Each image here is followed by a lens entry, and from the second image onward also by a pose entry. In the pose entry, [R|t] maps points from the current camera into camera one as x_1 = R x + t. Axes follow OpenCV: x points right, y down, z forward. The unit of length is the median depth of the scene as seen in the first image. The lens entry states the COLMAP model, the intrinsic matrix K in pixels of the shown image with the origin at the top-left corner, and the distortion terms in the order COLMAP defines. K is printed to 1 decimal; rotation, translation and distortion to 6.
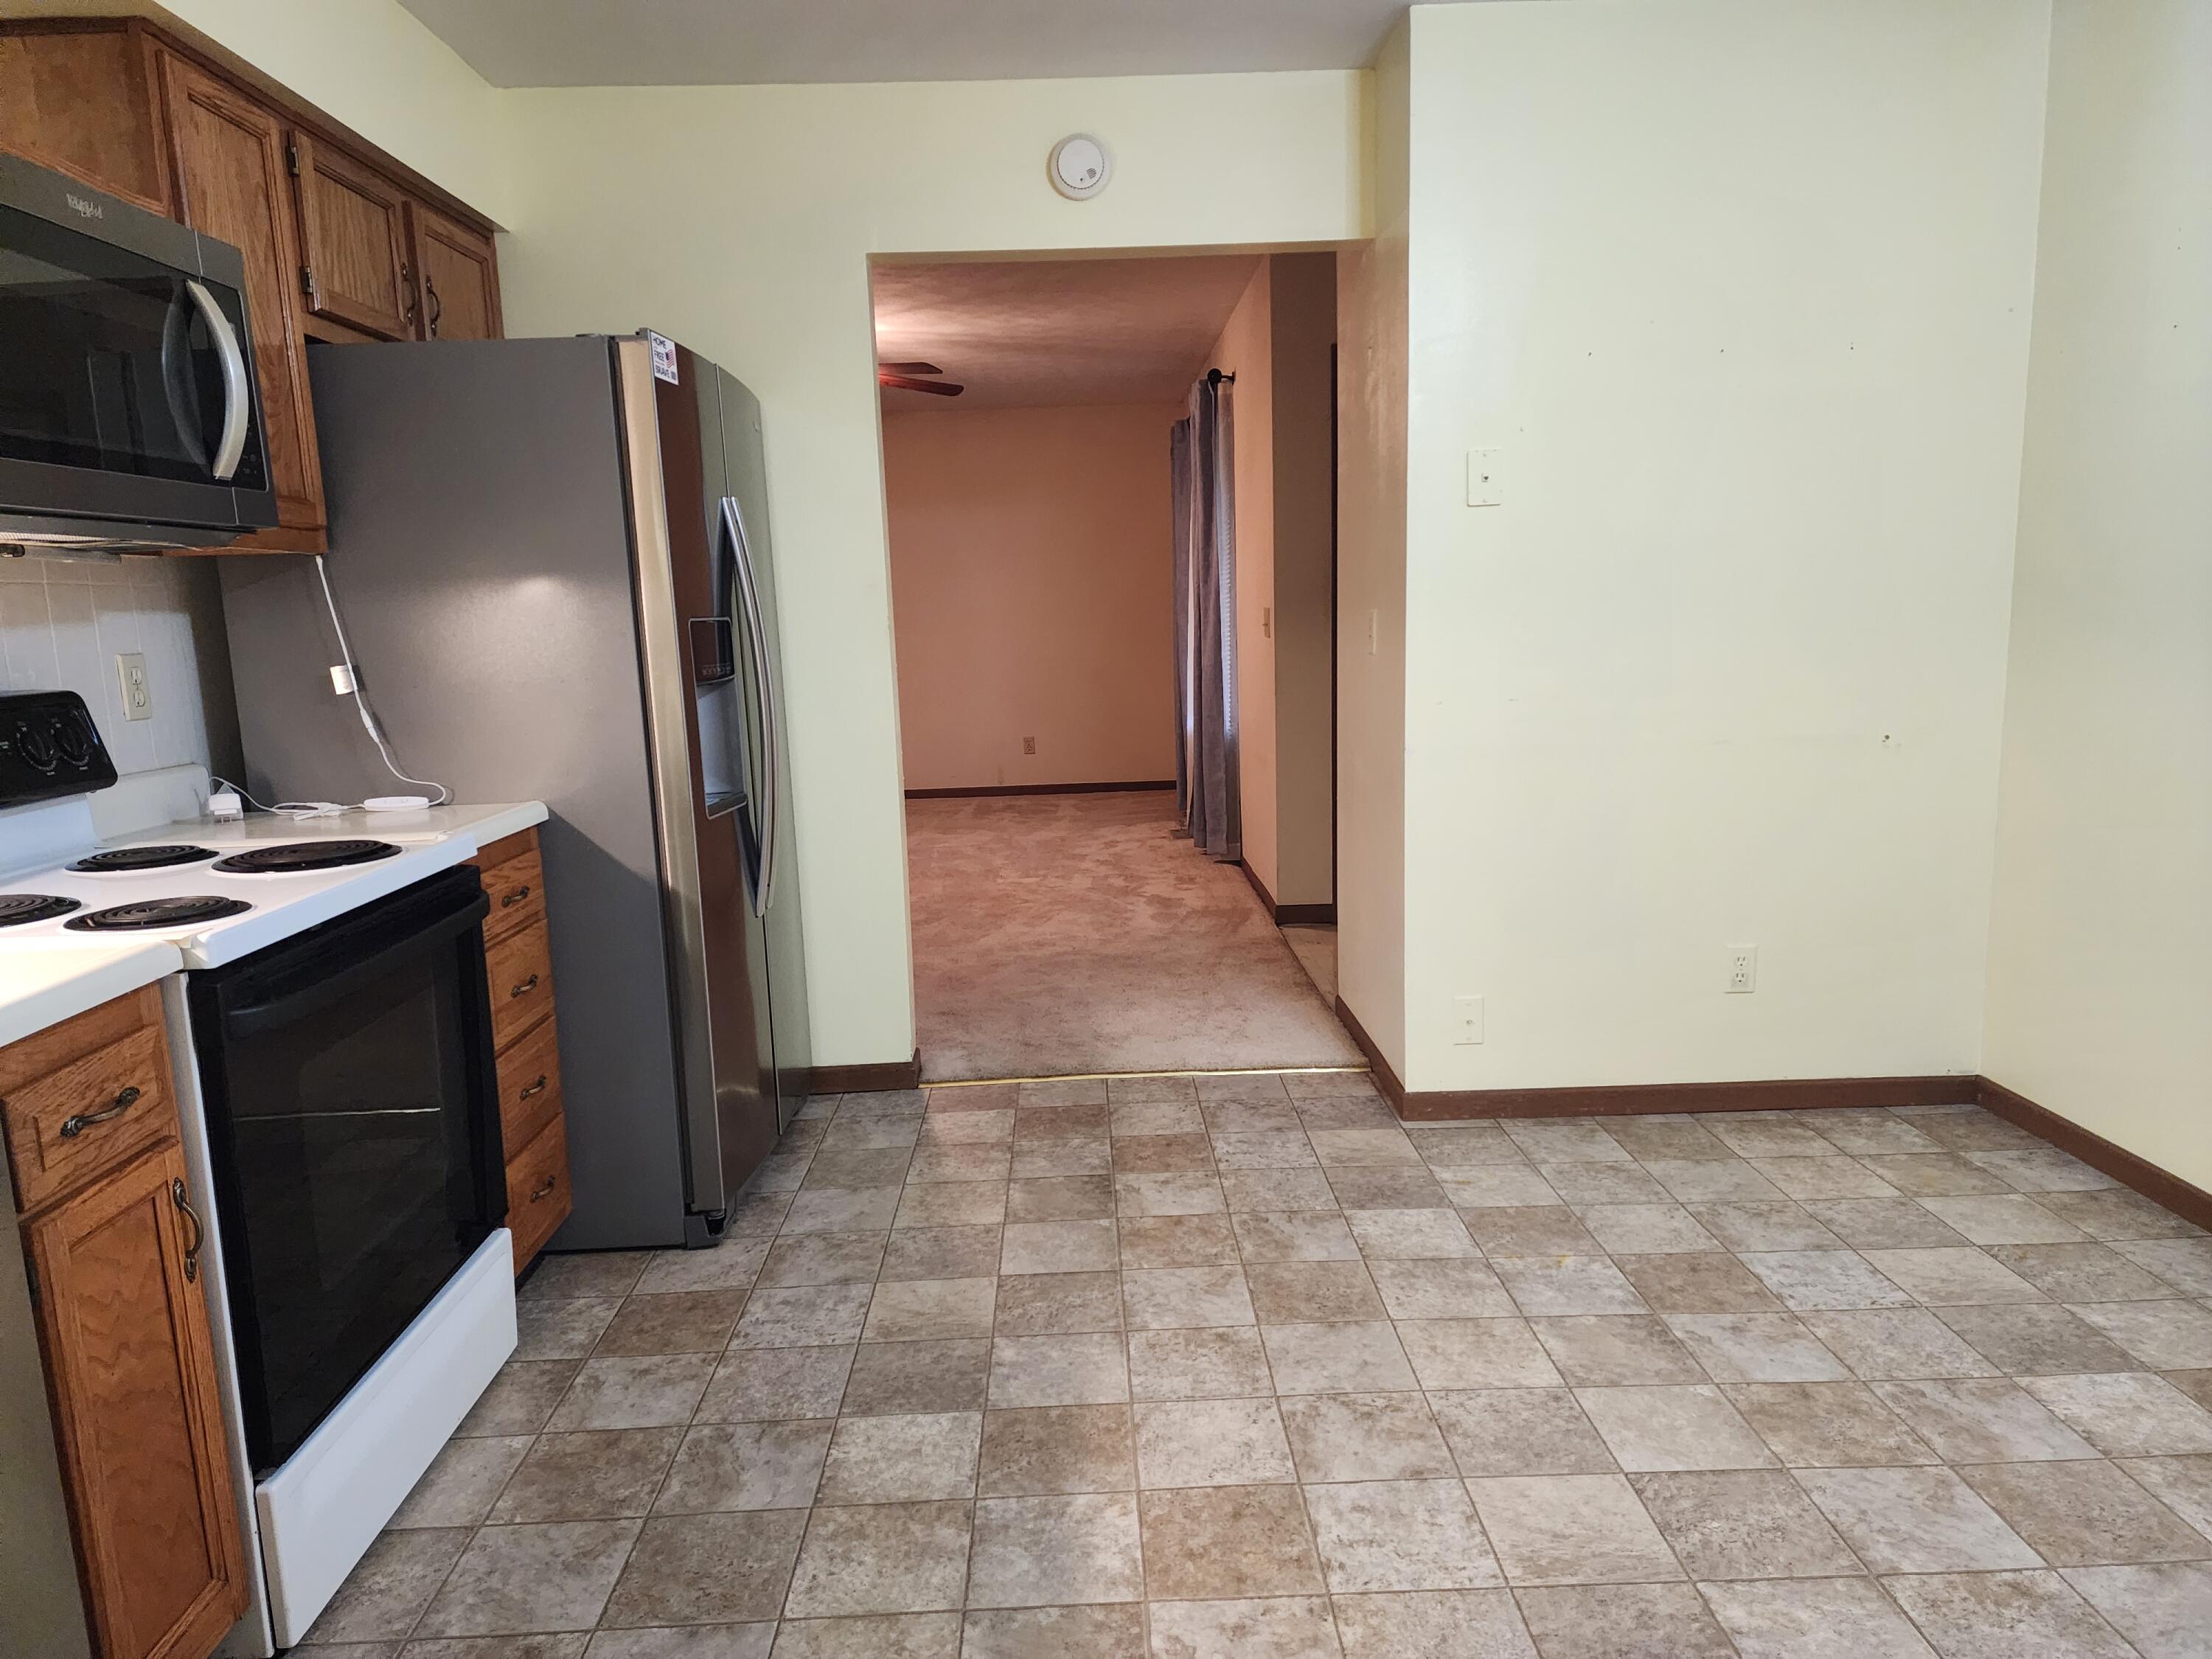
lens RADIAL K [[1473.0, 0, 1106.0], [0, 1473.0, 829.5], [0, 0, 1]] dist [0.076613, -0.063228]
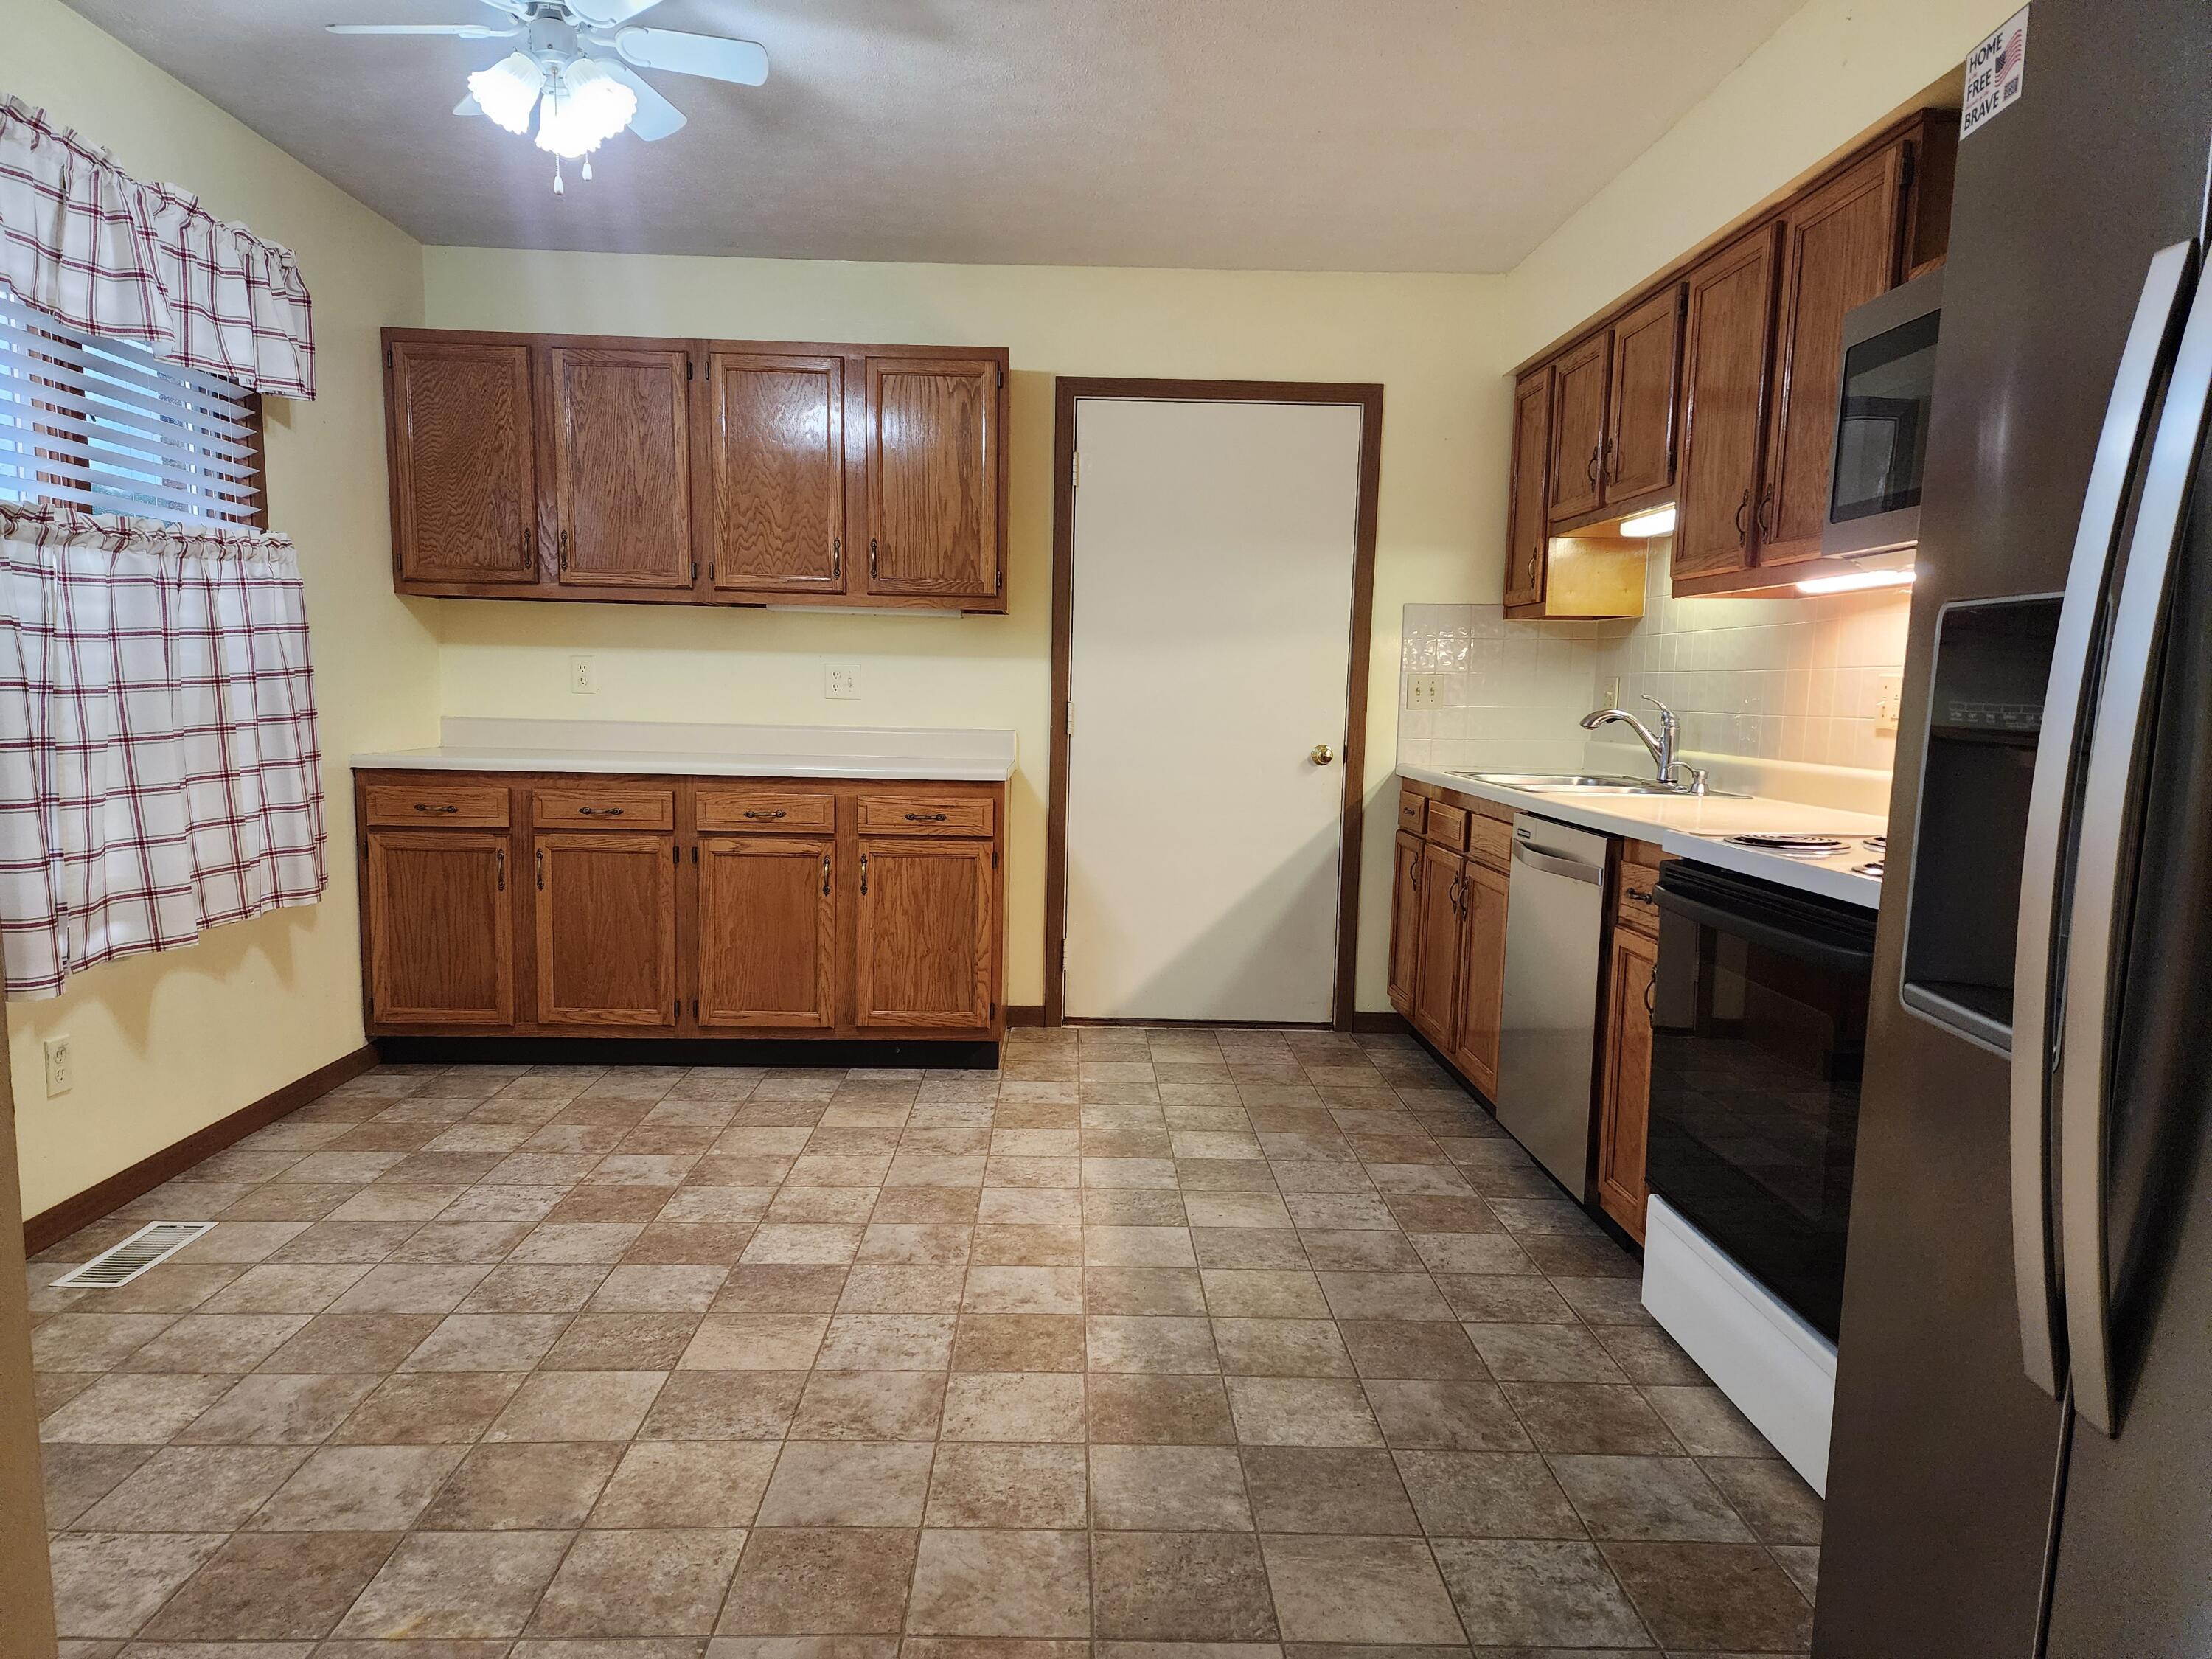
lens RADIAL K [[1464.3, 0, 1099.6], [0, 1464.3, 840.2], [0, 0, 1]] dist [0.071264, -0.066921]
pose [[-0.999874, 0.014372, 0.006707, -0.002758], [0.015613, 0.966313, 0.256896, -0.217037], [-0.002789, 0.256969, -0.966416, 1.643318]]
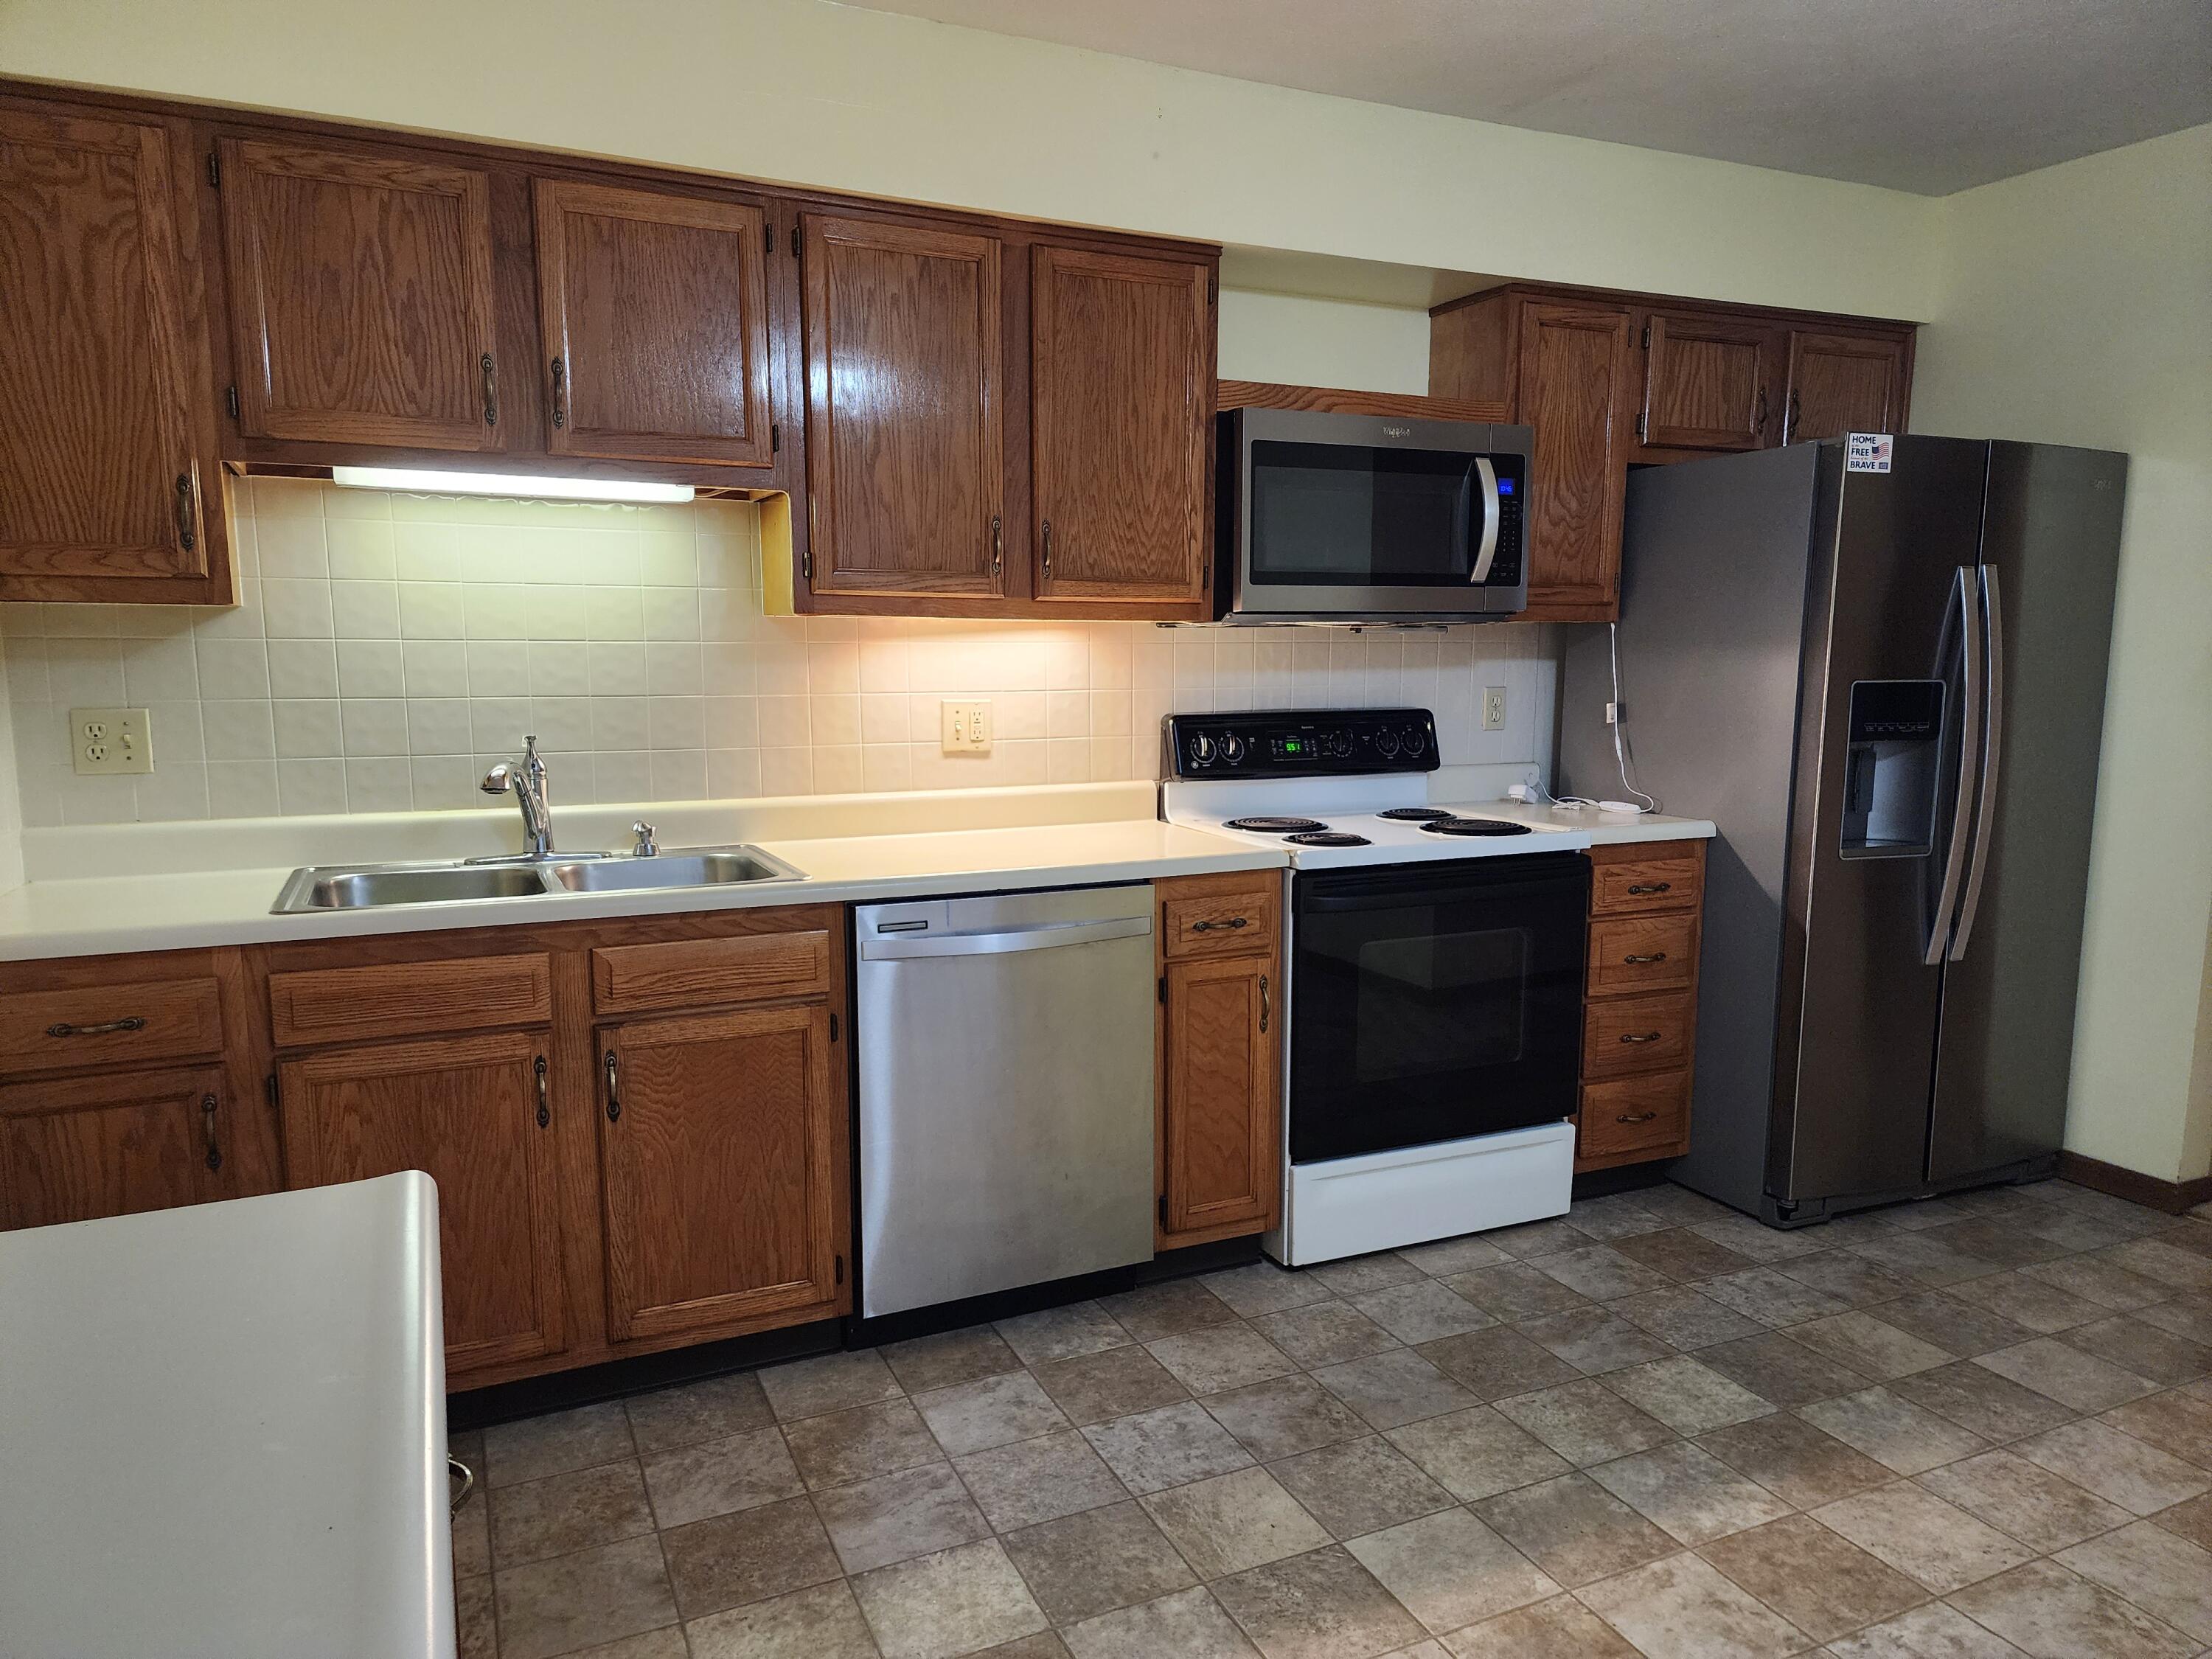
lens RADIAL K [[1472.2, 0, 1106.3], [0, 1472.2, 848.2], [0, 0, 1]] dist [0.073110, -0.069429]
pose [[0.393637, 0.160688, -0.905113, 0.593438], [-0.155711, 0.982031, 0.106624, -0.055349], [0.905982, 0.098965, 0.411585, 0.036704]]
